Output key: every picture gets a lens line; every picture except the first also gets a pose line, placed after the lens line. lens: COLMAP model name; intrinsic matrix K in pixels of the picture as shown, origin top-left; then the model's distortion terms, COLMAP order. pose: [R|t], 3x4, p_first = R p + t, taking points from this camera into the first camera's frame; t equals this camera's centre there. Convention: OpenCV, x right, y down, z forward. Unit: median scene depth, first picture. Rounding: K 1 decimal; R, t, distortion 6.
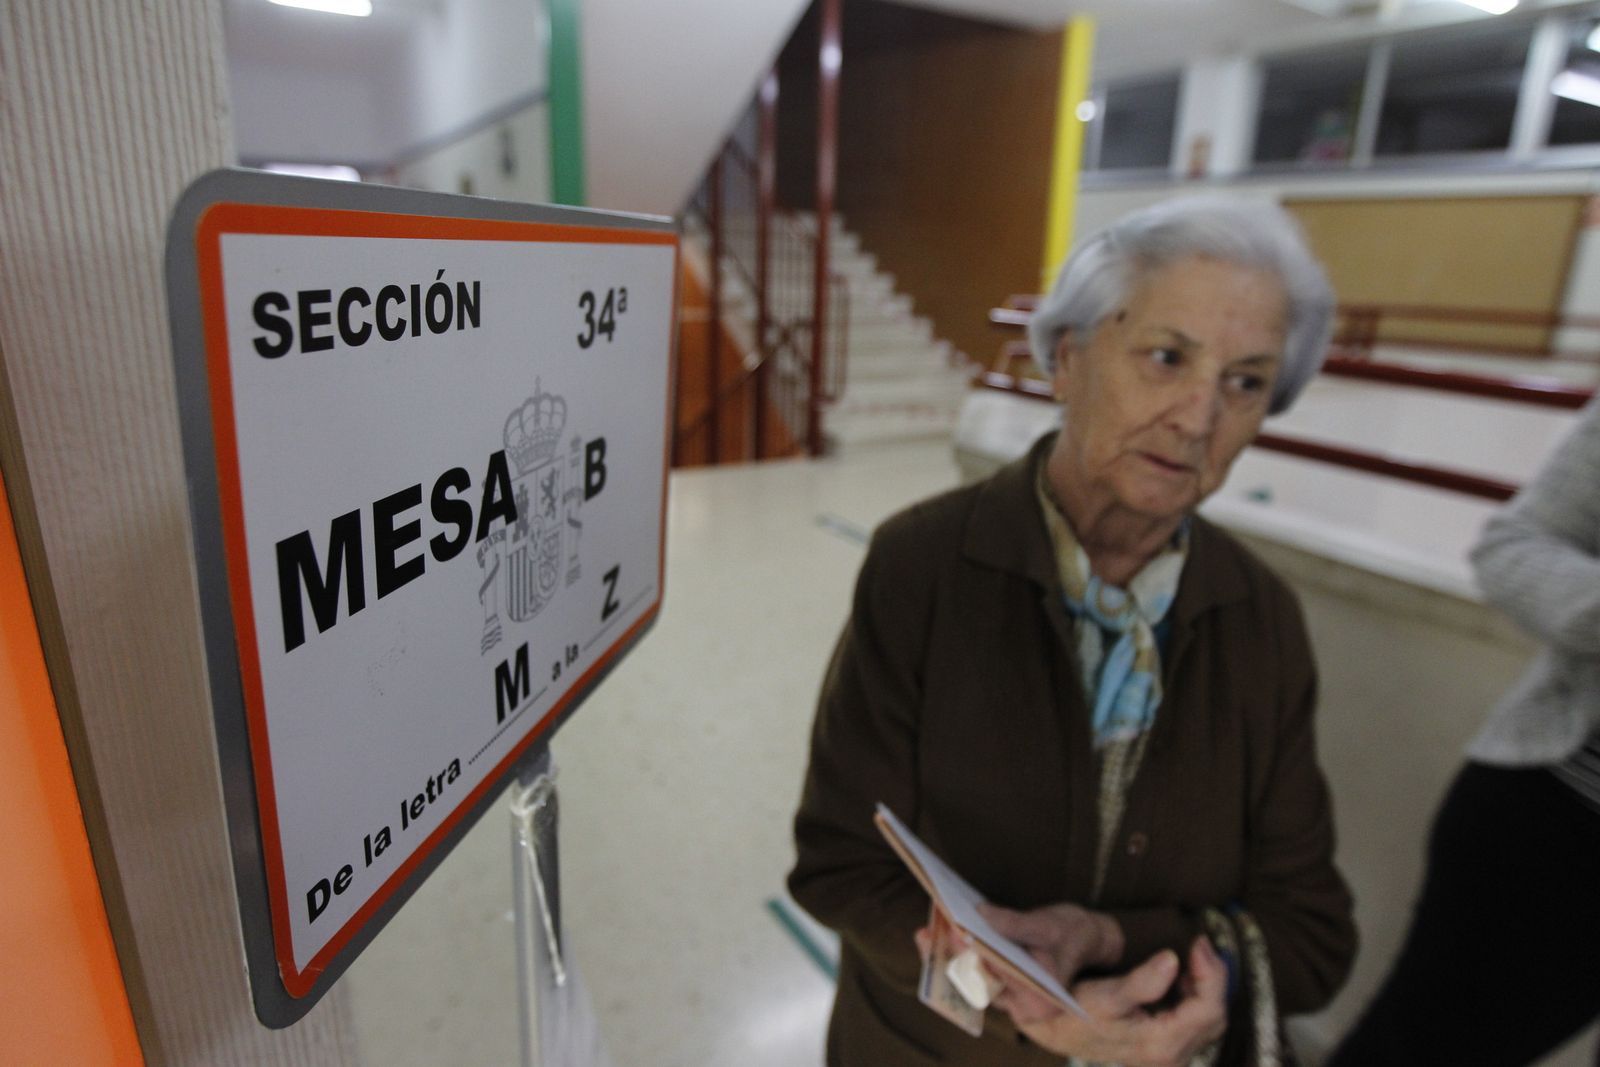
lens RADIAL K [[935.1, 0, 800.6], [0, 935.1, 529.8], [0, 0, 1]] dist [-0.050659, 0.021003]
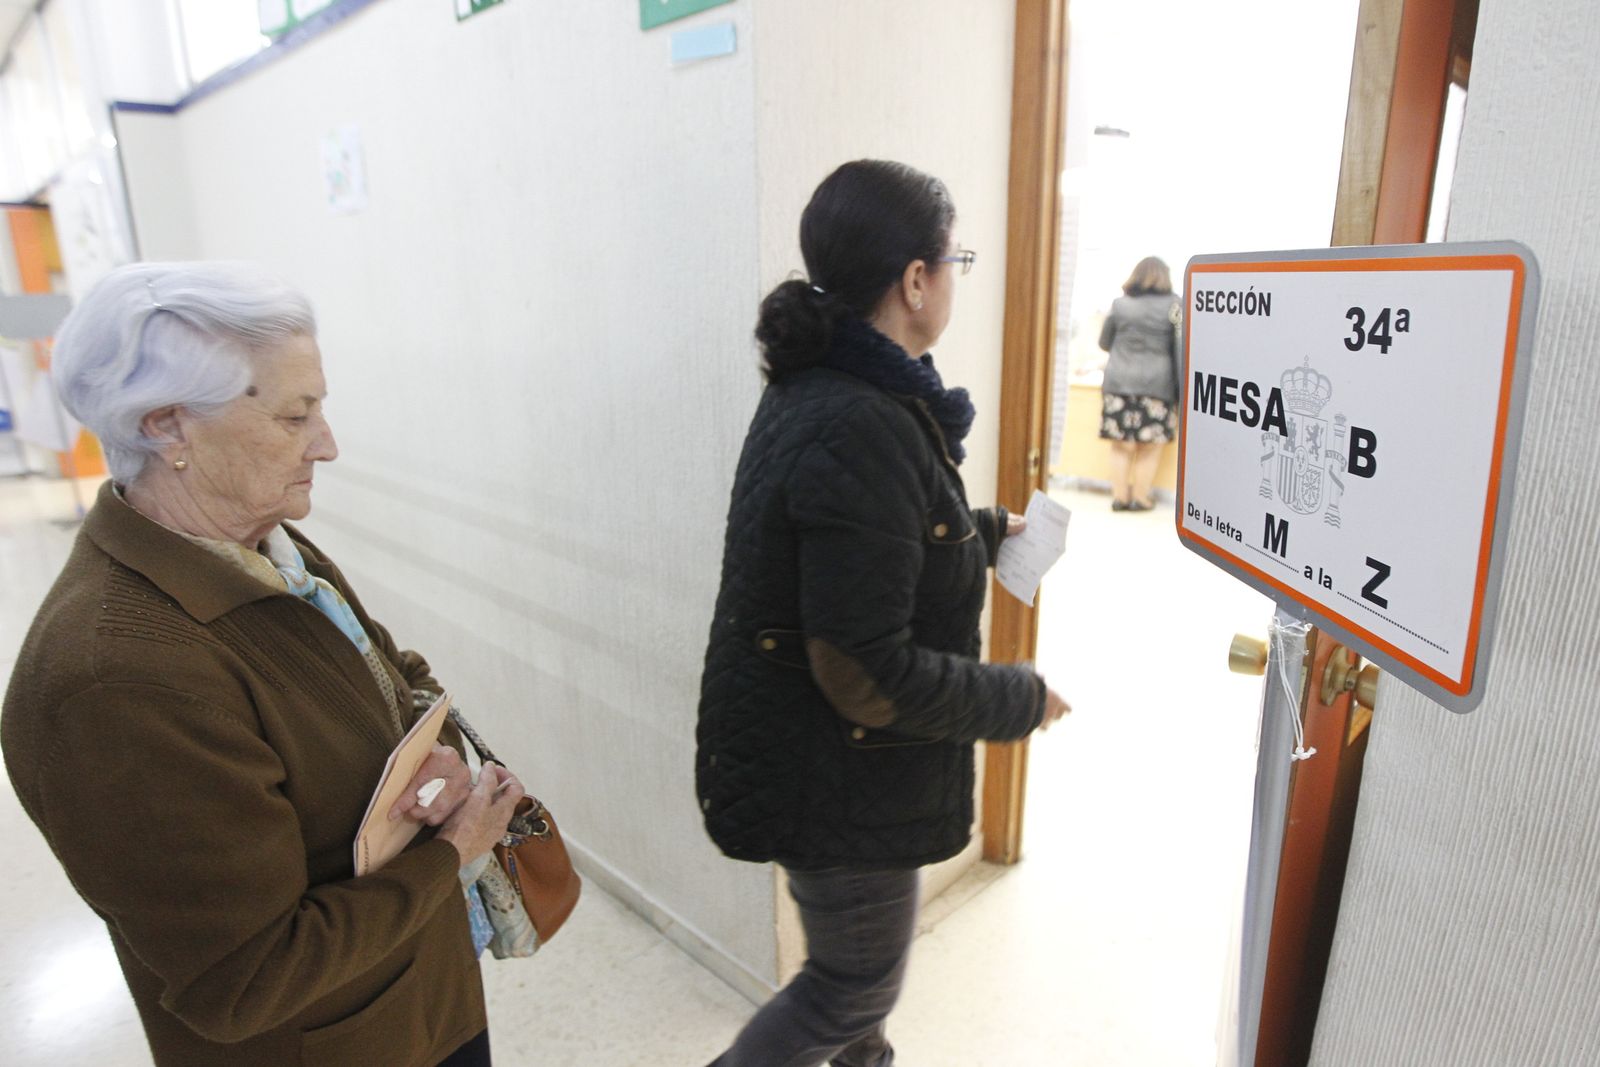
lens RADIAL K [[935.1, 0, 802.0], [0, 935.1, 531.8], [0, 0, 1]] dist [-0.050659, 0.021003]
pose [[-0.968237, 0.044207, -0.246095, 0.955764], [-0.091153, 0.854101, 0.512057, -0.635982], [0.232826, 0.518225, -0.822943, 2.251581]]
